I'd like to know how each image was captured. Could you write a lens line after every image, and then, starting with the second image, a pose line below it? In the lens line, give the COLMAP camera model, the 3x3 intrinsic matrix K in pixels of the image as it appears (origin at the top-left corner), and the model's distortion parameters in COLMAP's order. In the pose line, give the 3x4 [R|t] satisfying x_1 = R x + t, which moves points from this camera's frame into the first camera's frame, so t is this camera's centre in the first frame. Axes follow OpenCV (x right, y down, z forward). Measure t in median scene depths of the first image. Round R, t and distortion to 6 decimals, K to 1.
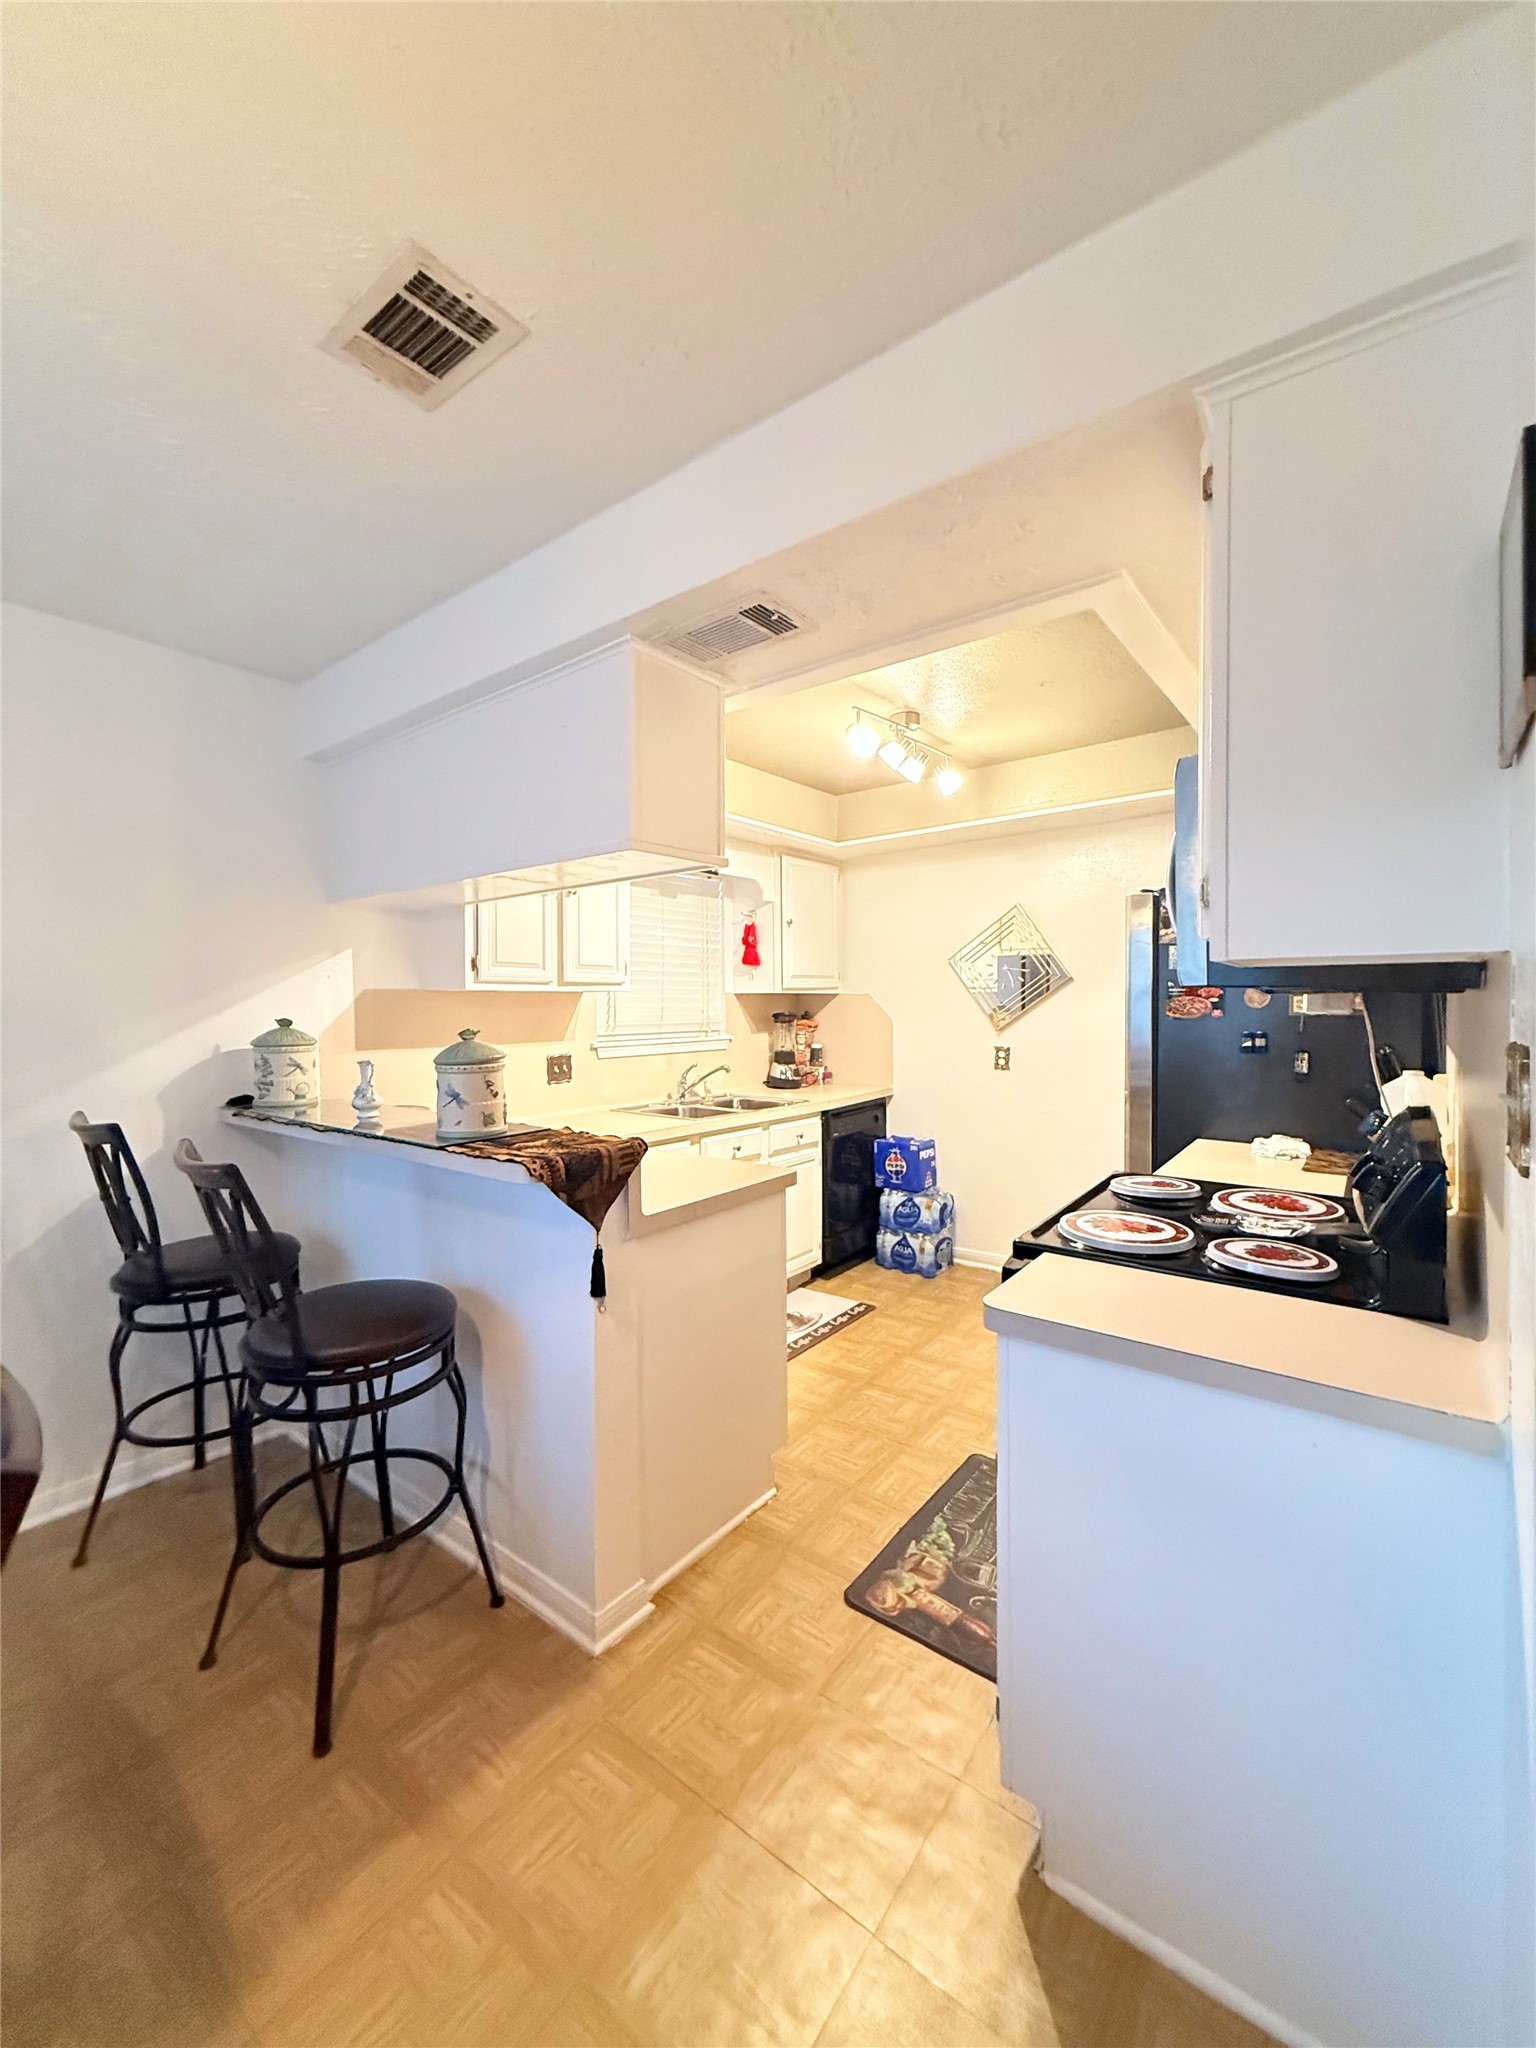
lens RADIAL K [[822.4, 0, 776.7], [0, 822.4, 1021.9], [0, 0, 1]] dist [0.001059, 0.000333]
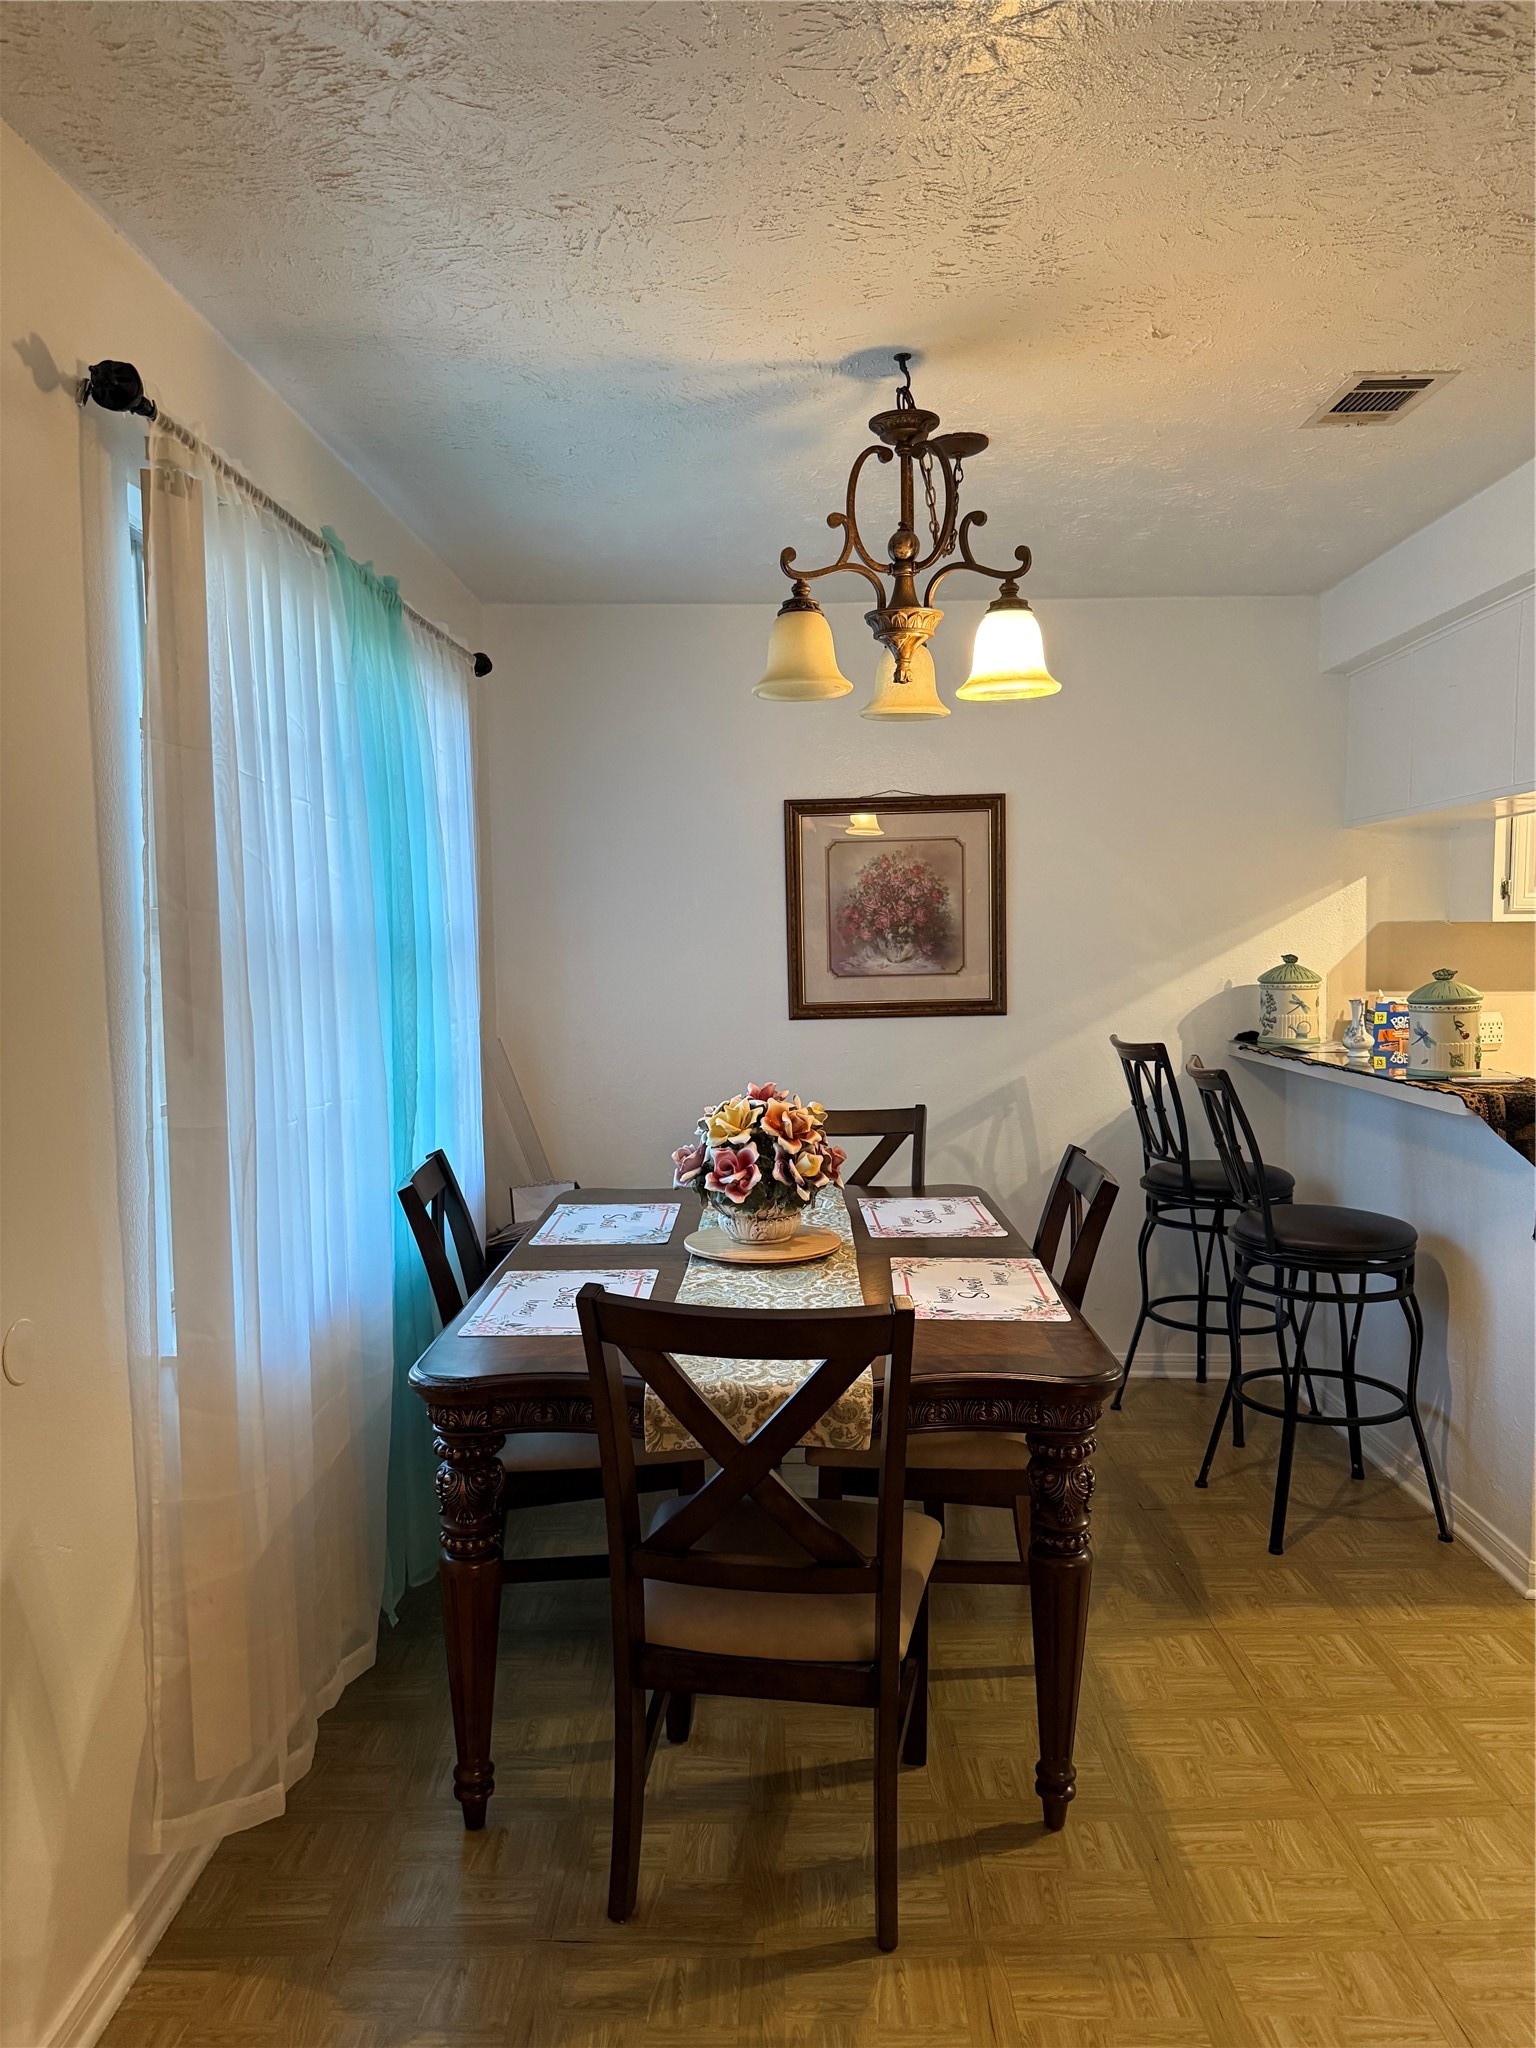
lens RADIAL K [[1433.7, 0, 771.0], [0, 1433.7, 1032.6], [0, 0, 1]] dist [0.001195, -0.002299]
pose [[0.599896, 0.052682, -0.798342, 0.513301], [-0.009356, 0.998224, 0.058841, -0.008339], [0.800023, -0.027829, 0.599323, -0.668496]]
